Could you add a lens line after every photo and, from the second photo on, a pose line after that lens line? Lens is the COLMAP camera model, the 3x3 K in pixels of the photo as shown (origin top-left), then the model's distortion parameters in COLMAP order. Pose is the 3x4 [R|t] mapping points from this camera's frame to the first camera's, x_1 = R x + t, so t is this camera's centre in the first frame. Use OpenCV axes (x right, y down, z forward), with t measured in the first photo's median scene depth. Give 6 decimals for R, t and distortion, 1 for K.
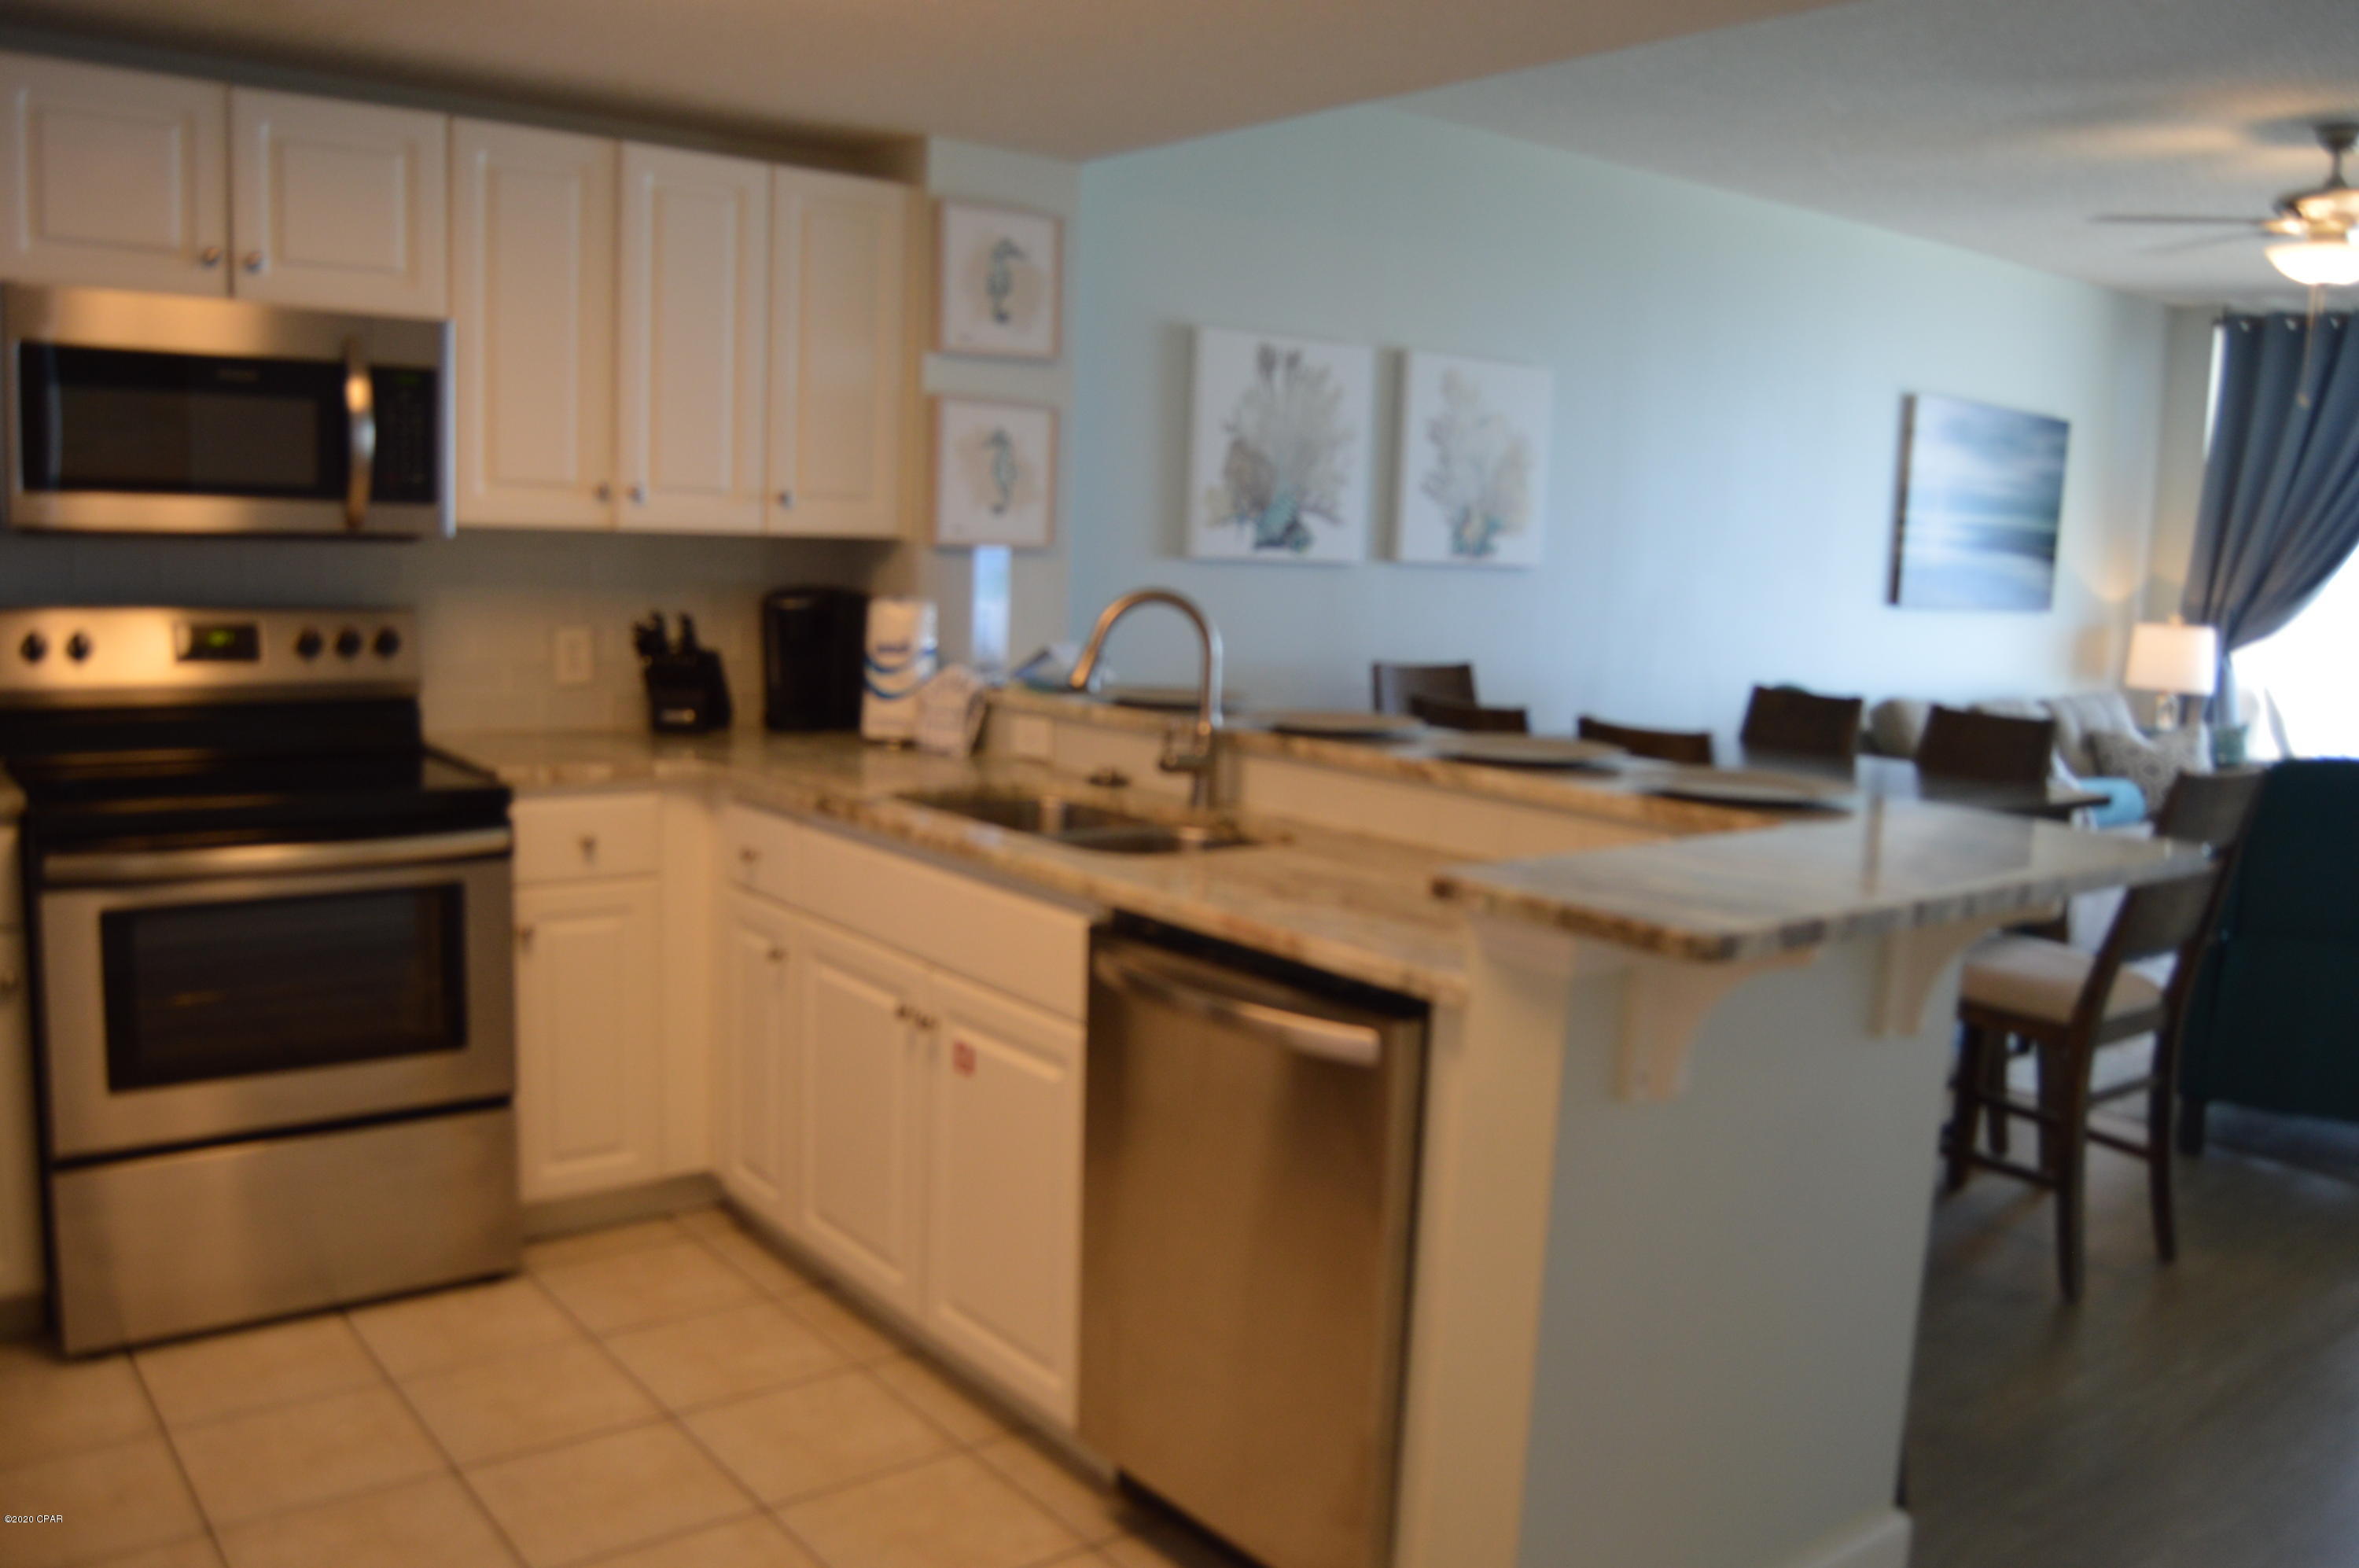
lens RADIAL K [[1899.3, 0, 1194.9], [0, 1899.3, 795.0], [0, 0, 1]] dist [-0.095952, 0.034398]
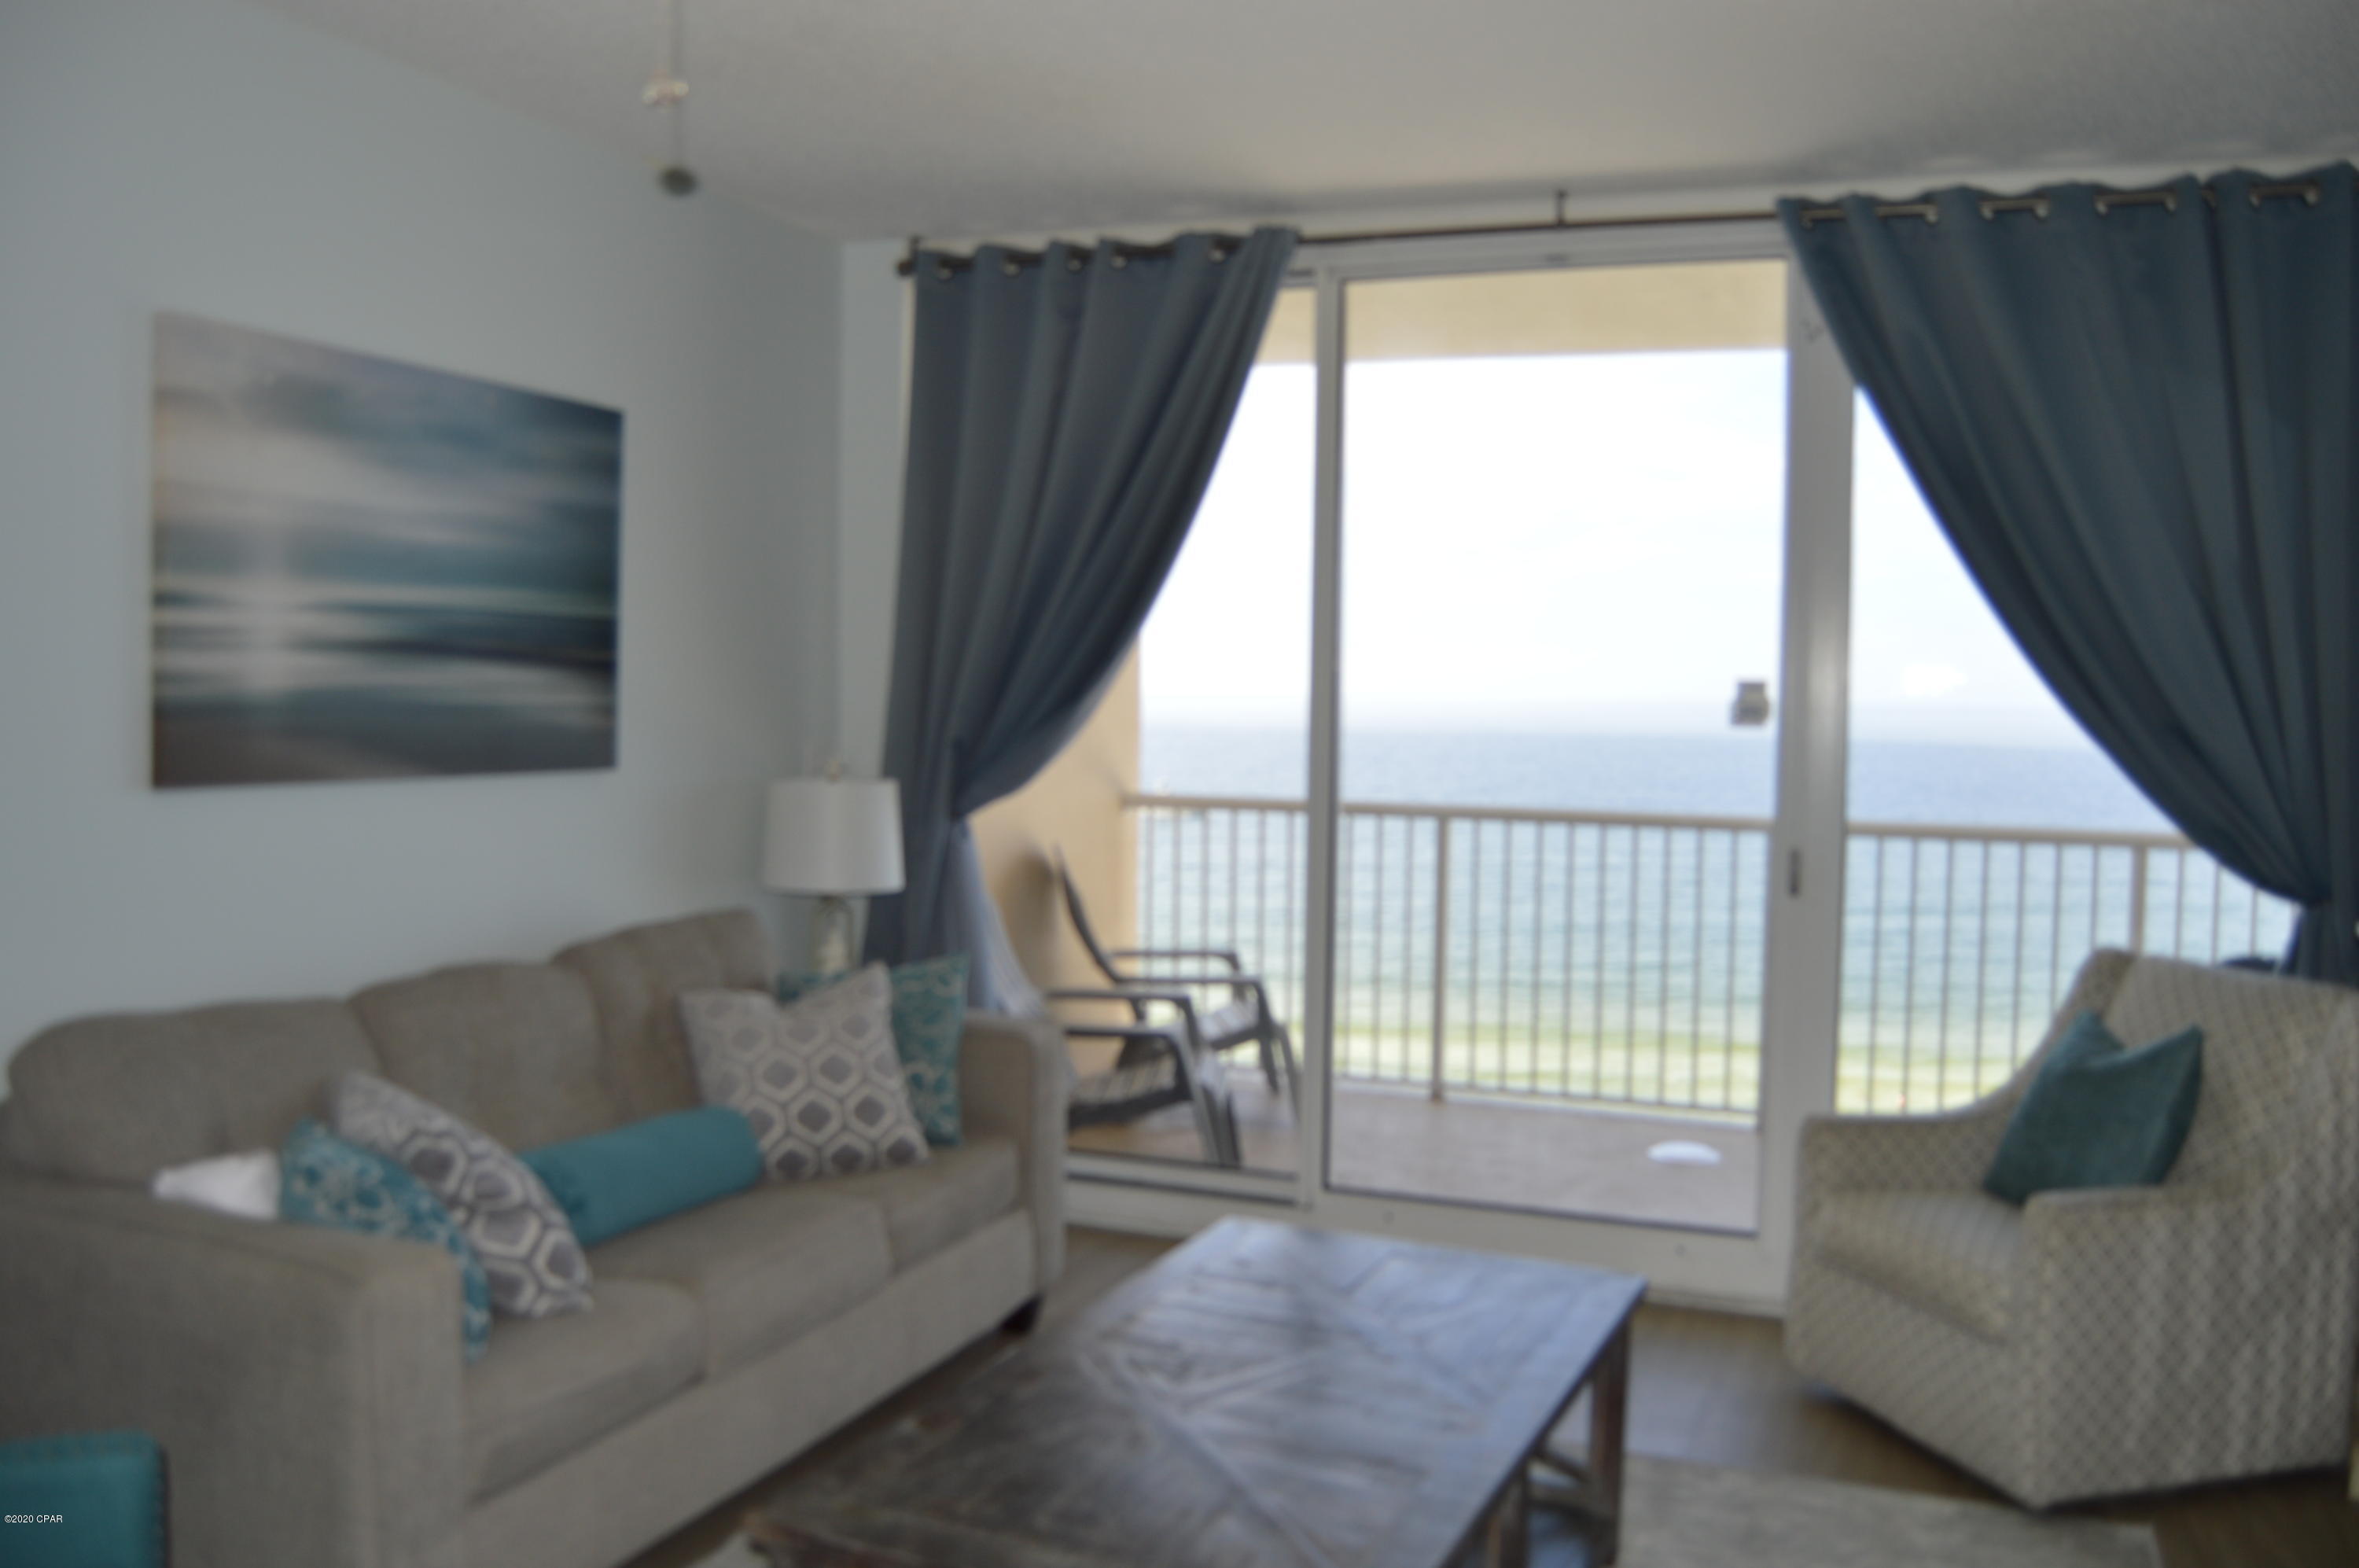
lens RADIAL K [[1899.3, 0, 1202.7], [0, 1899.3, 796.8], [0, 0, 1]] dist [-0.095952, 0.034398]
pose [[0.860863, -0.057375, 0.505591, 0.612283], [0.088047, 0.995431, -0.036954, -0.103142], [-0.501161, 0.076328, 0.861981, 0.840088]]
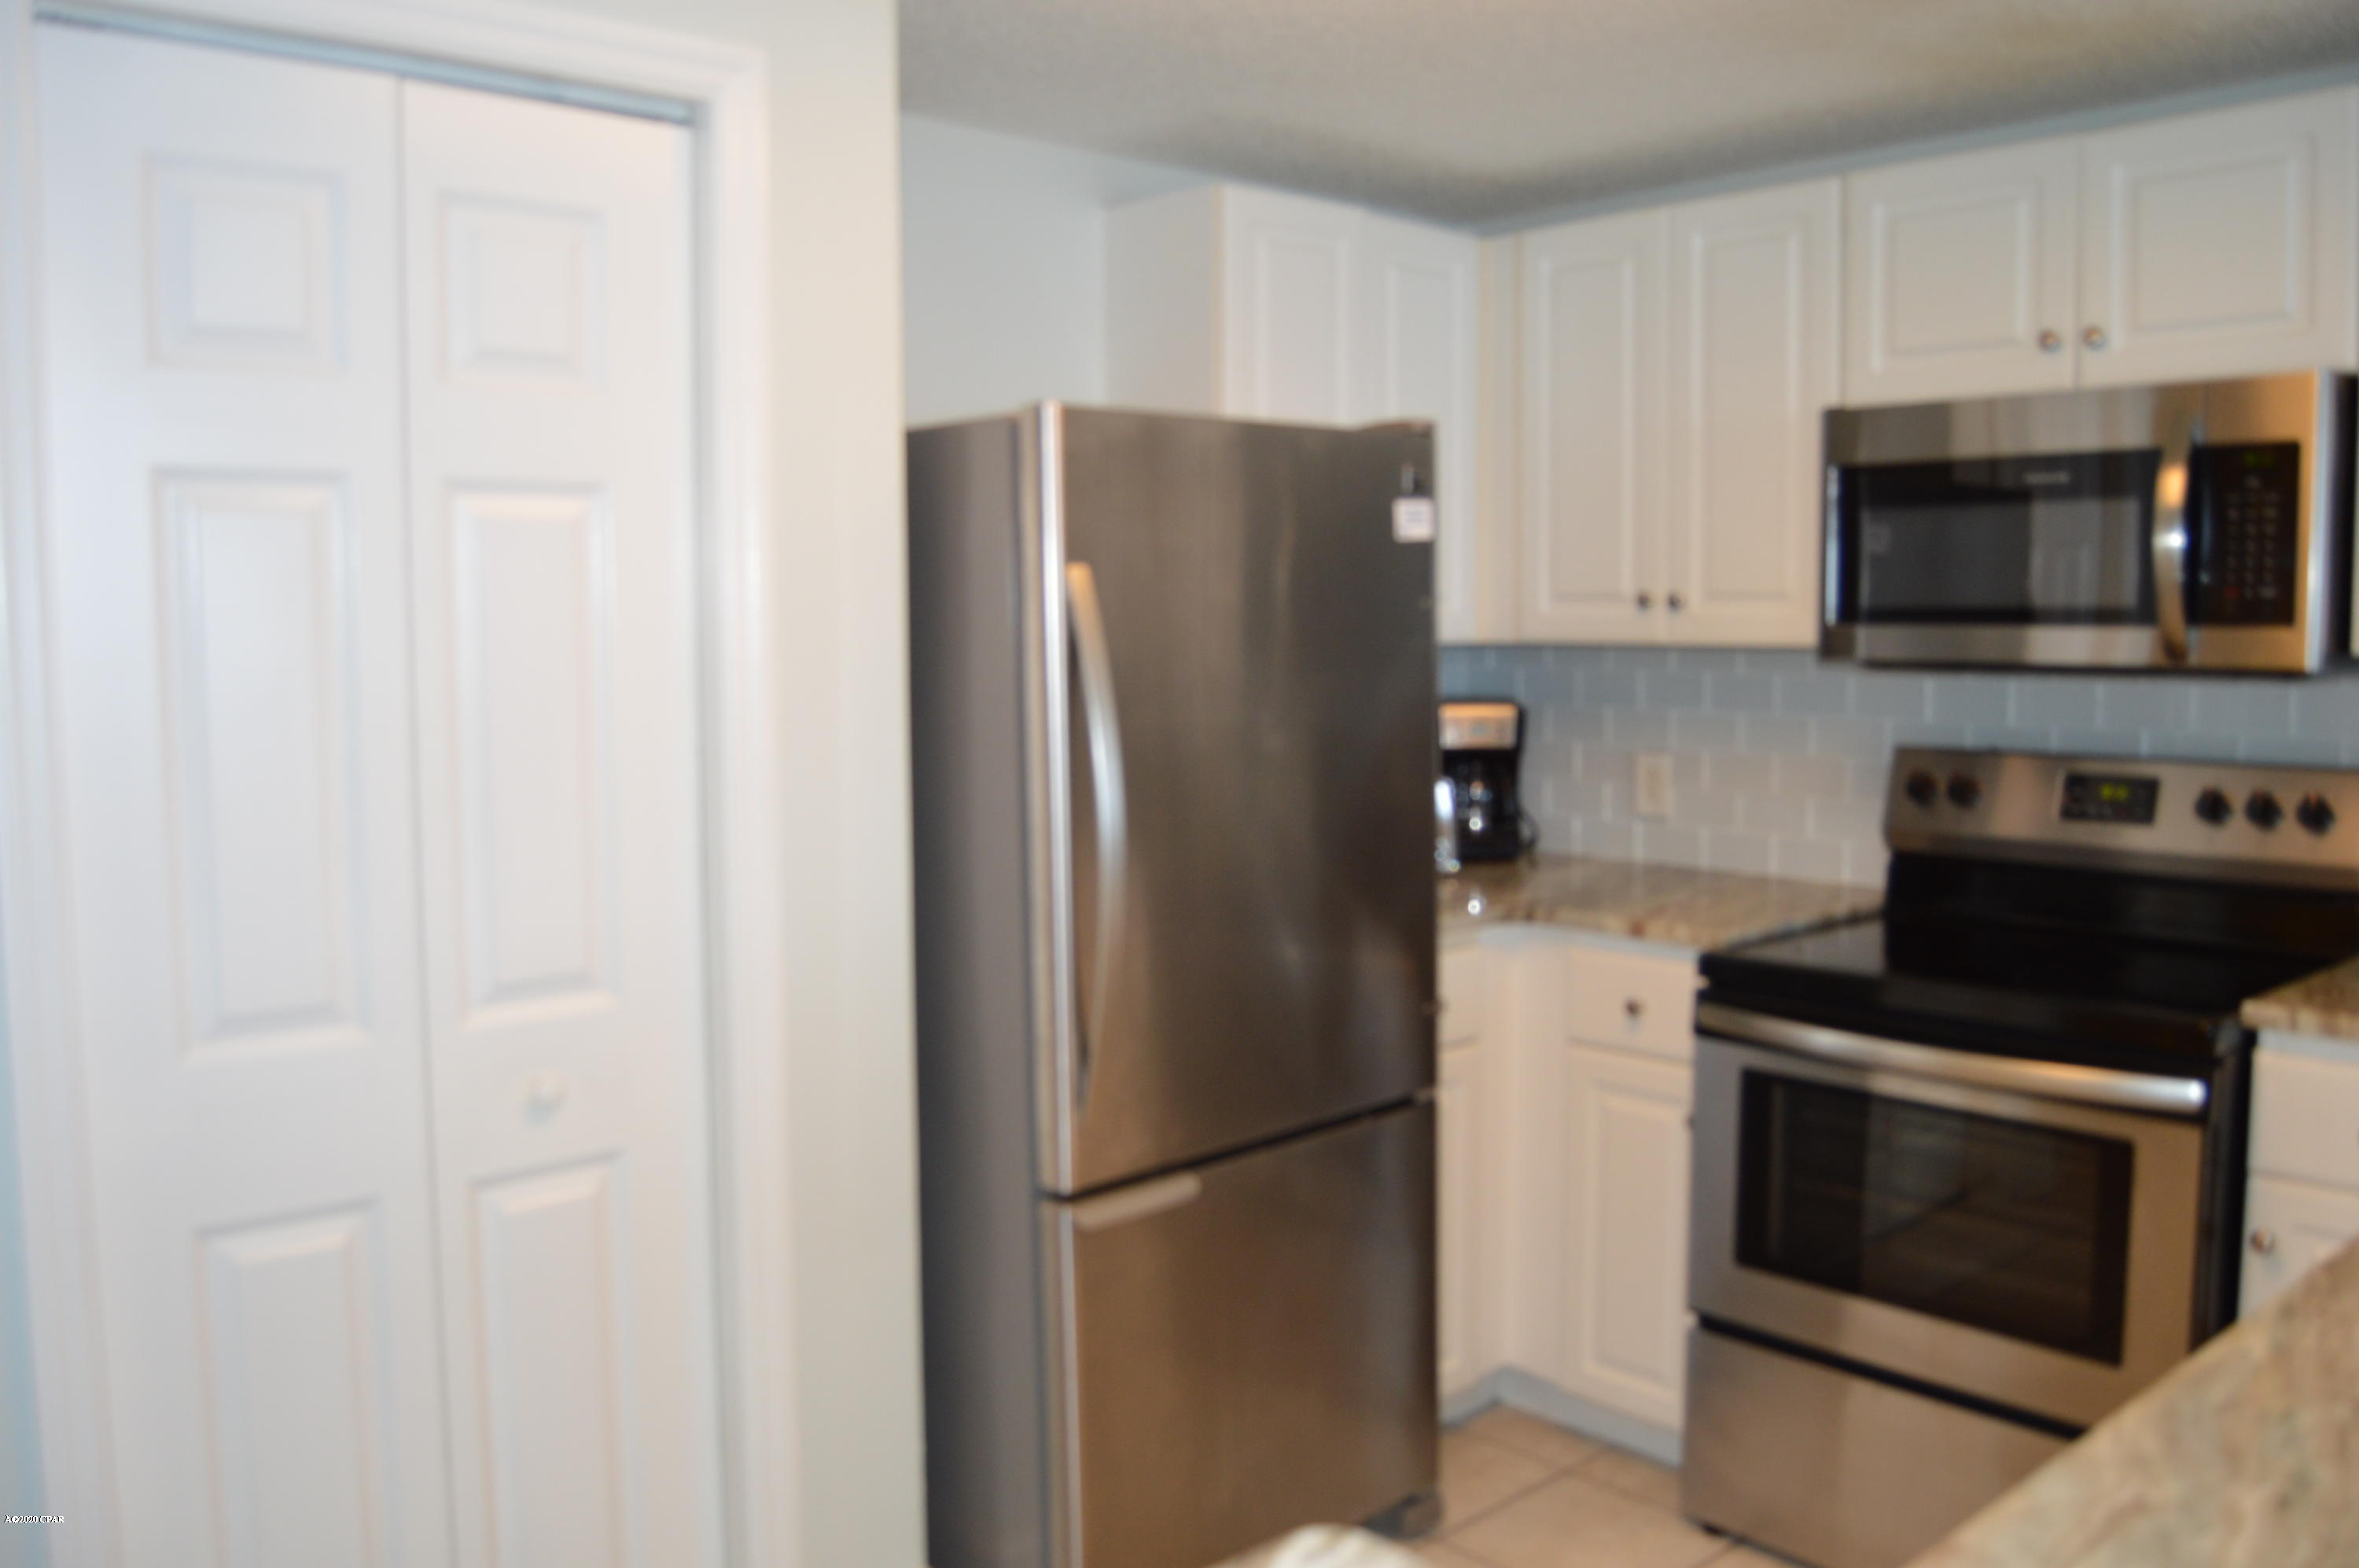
lens RADIAL K [[1899.3, 0, 1173.3], [0, 1899.3, 795.4], [0, 0, 1]] dist [-0.095952, 0.034398]
pose [[0.060578, 0.051763, -0.996820, 0.228658], [-0.133761, 0.990068, 0.043283, -0.051139], [0.989160, 0.130714, 0.066900, 0.426798]]
